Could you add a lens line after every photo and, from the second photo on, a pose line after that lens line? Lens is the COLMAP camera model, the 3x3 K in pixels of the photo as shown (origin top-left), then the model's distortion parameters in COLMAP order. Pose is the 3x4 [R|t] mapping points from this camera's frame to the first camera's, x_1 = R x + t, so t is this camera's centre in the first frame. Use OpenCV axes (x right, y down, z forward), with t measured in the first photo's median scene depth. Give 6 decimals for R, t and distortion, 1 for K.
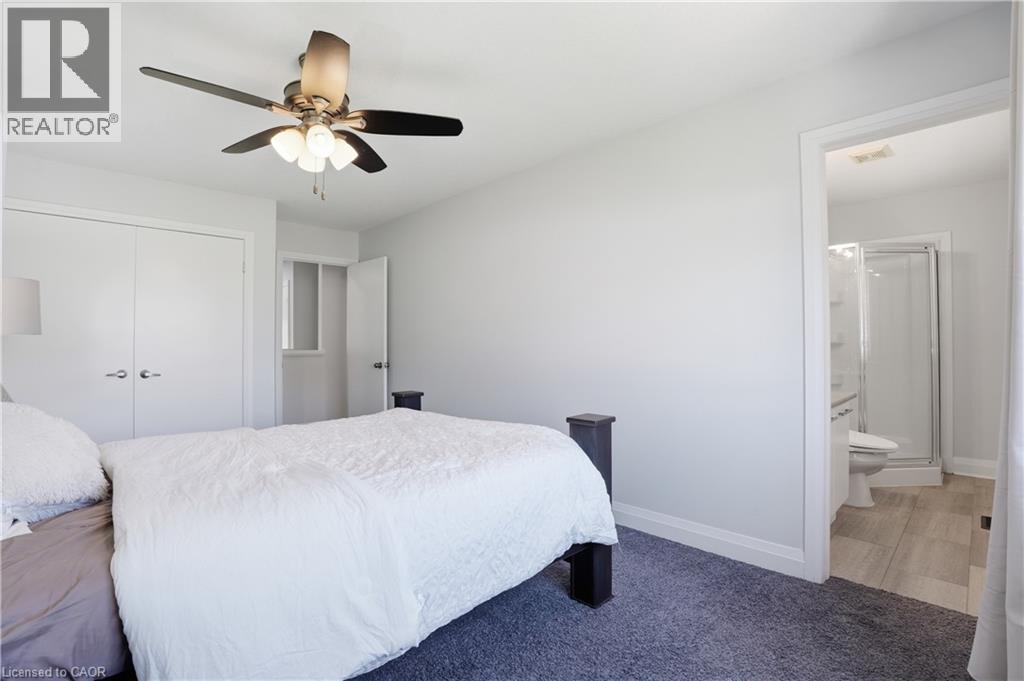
lens RADIAL K [[487.4, 0, 509.4], [0, 487.4, 336.7], [0, 0, 1]] dist [-0.045104, 0.000569]
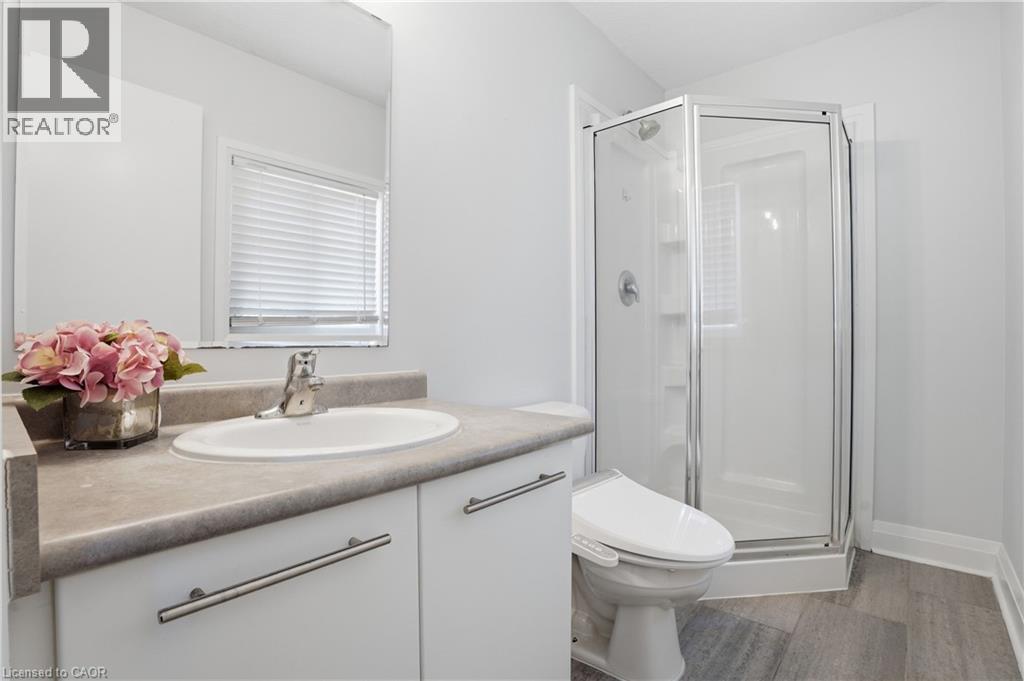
lens RADIAL K [[481.7, 0, 516.6], [0, 481.7, 344.1], [0, 0, 1]] dist [-0.051093, 0.000485]
pose [[0.996168, 0.003221, 0.087400, 0.508074], [-0.004950, 0.999796, 0.019582, 0.044384], [-0.087319, -0.019939, 0.995981, 0.520524]]
